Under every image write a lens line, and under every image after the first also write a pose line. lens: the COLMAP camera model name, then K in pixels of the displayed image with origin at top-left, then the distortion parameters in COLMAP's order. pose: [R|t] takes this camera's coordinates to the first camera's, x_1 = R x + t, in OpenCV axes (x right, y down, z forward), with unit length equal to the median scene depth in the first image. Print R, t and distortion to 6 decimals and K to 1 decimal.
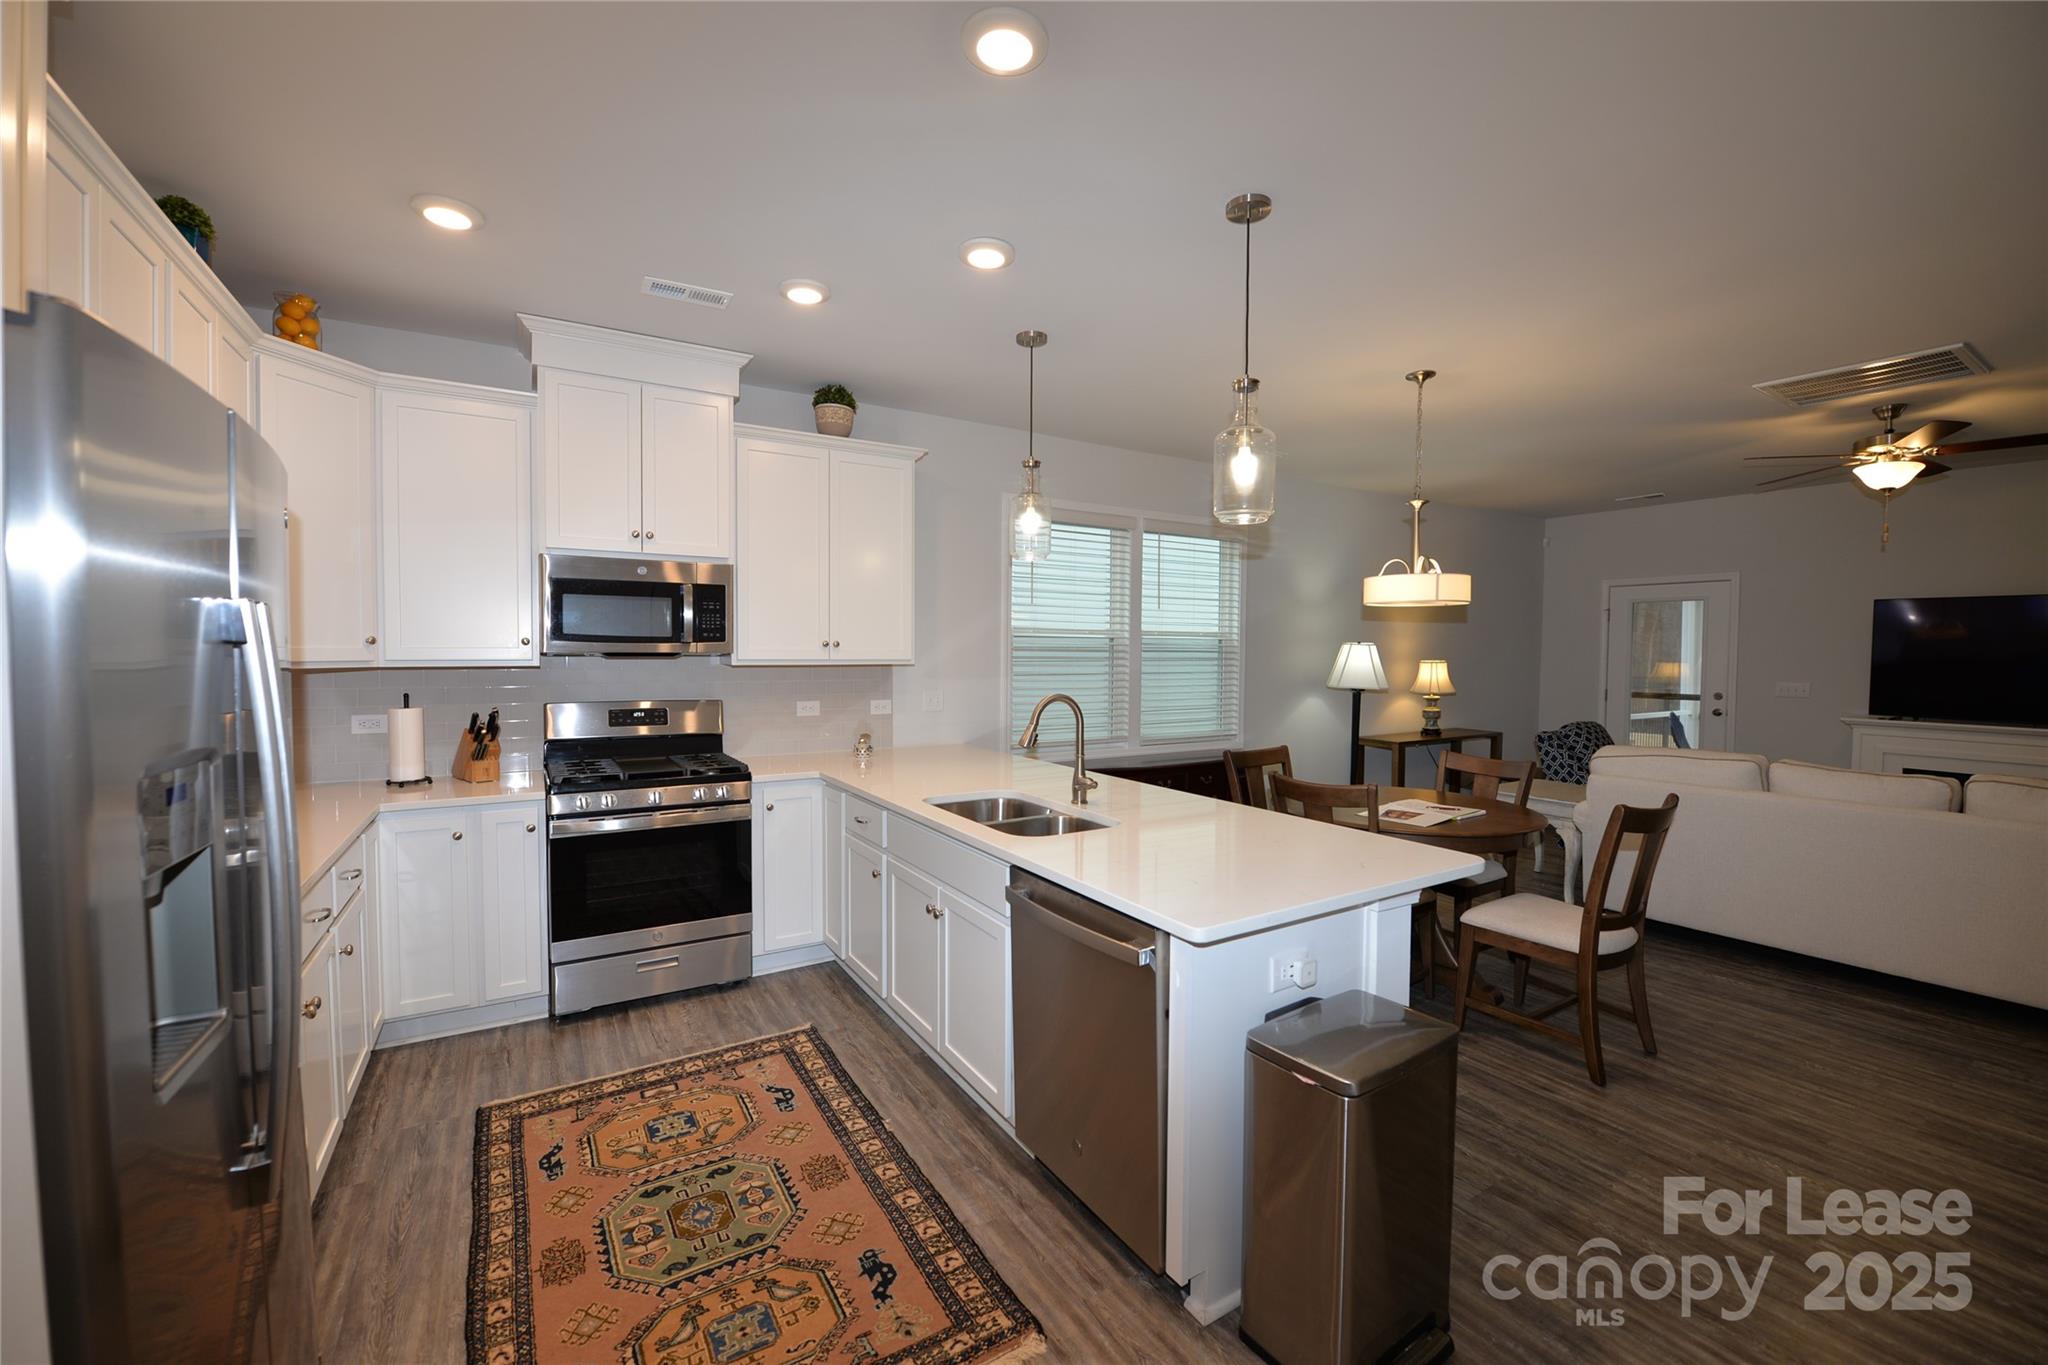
lens RADIAL K [[815.7, 0, 1024.0], [0, 815.7, 682.5], [0, 0, 1]] dist [-0.017162, -0.000826]
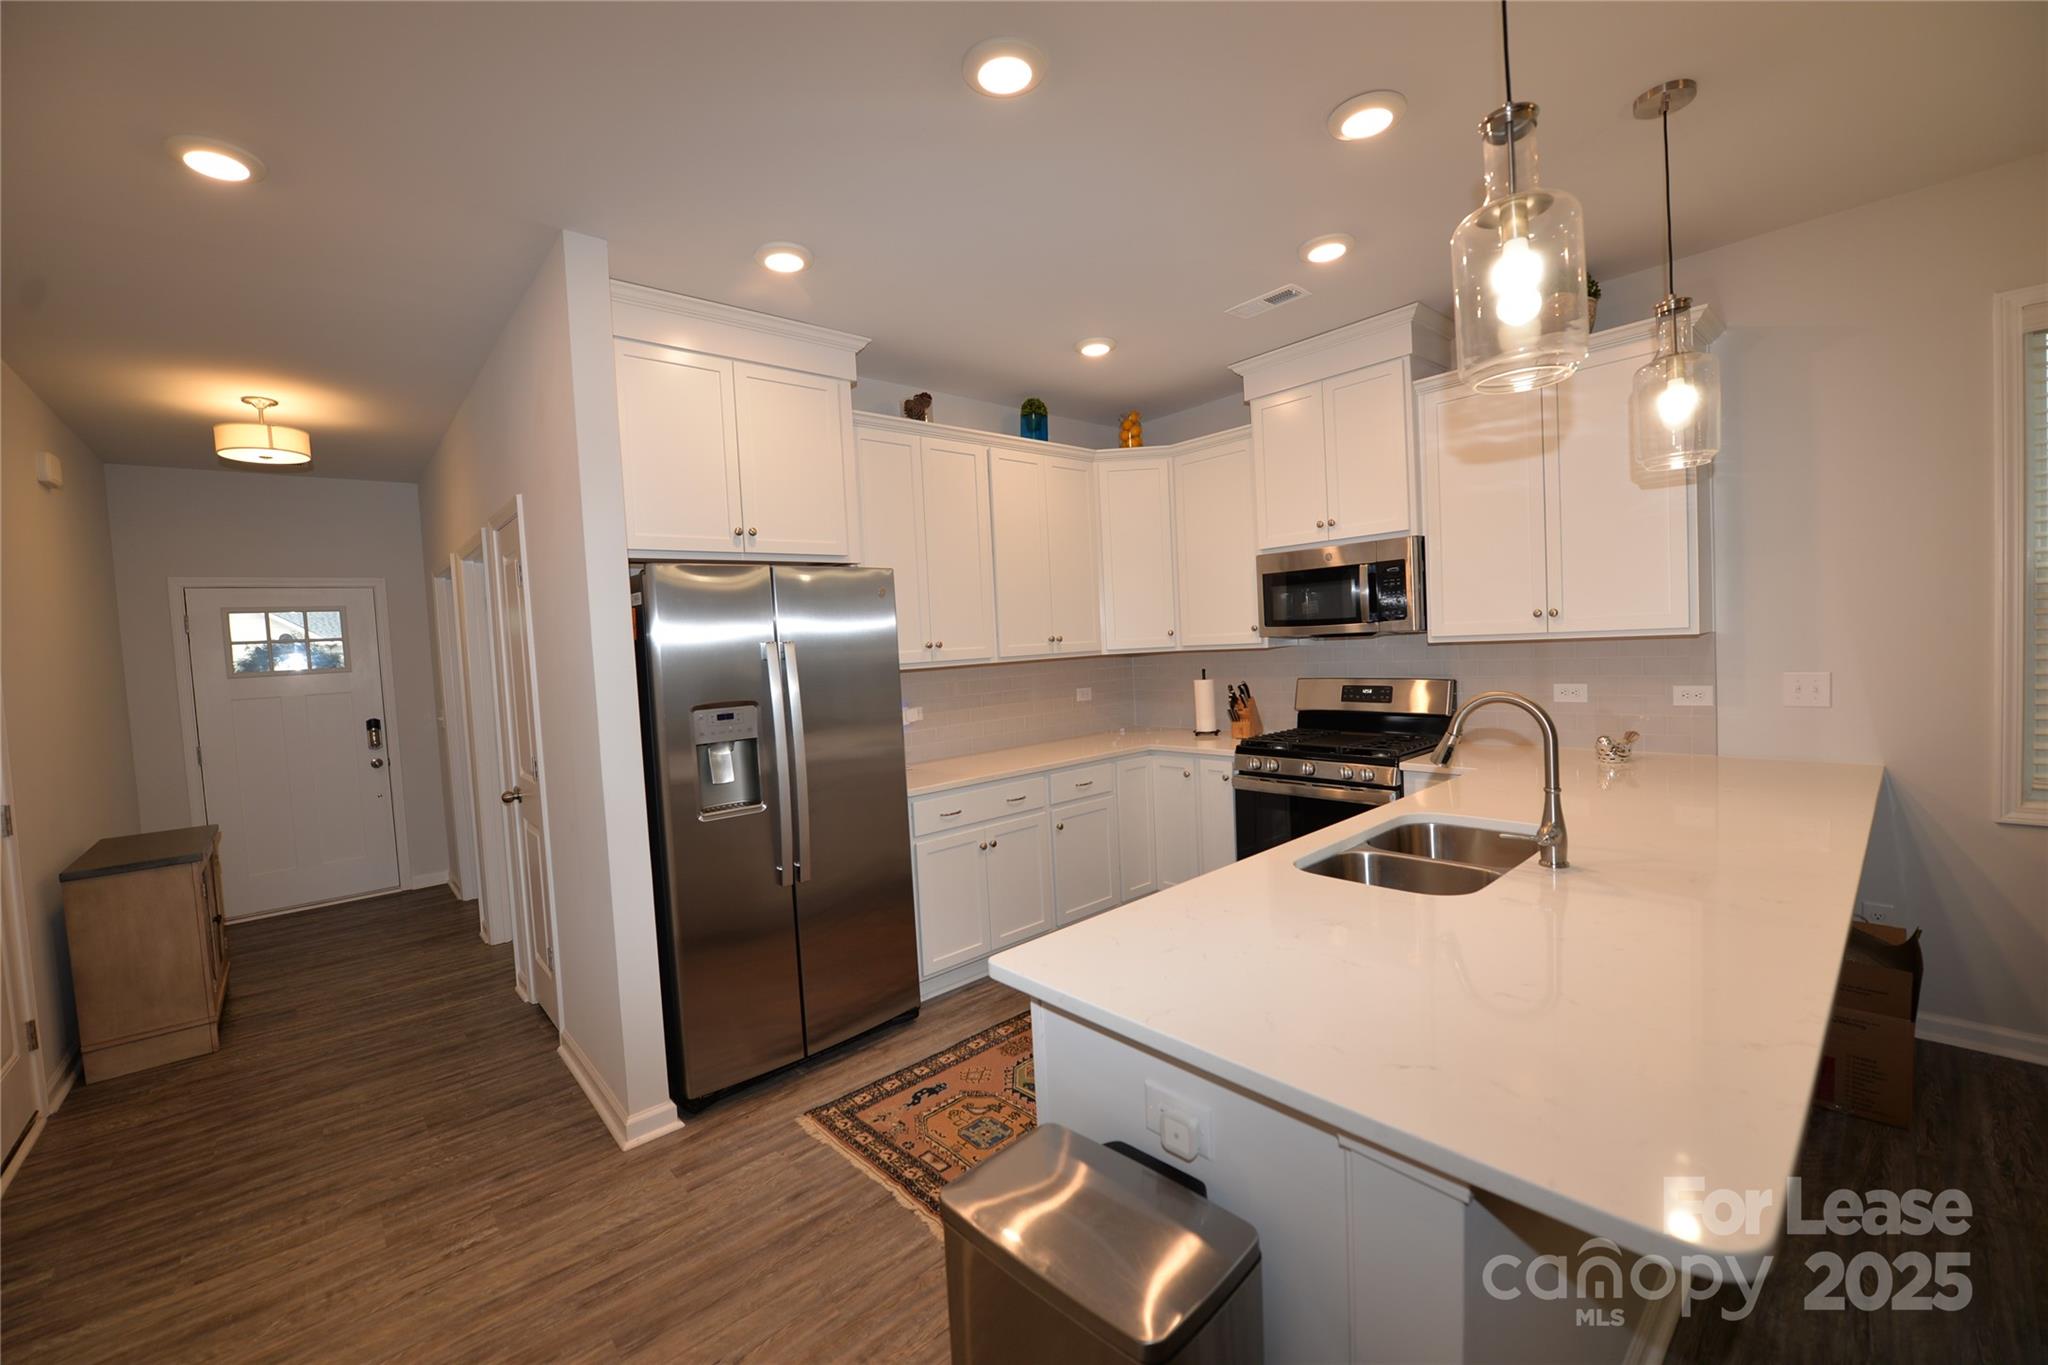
lens RADIAL K [[821.4, 0, 1024.0], [0, 821.4, 682.5], [0, 0, 1]] dist [-0.019079, -0.000138]
pose [[0.175100, 0.034461, -0.983947, 0.537860], [0.012838, 0.999222, 0.037281, -0.018701], [0.984467, -0.019160, 0.174521, 0.426697]]
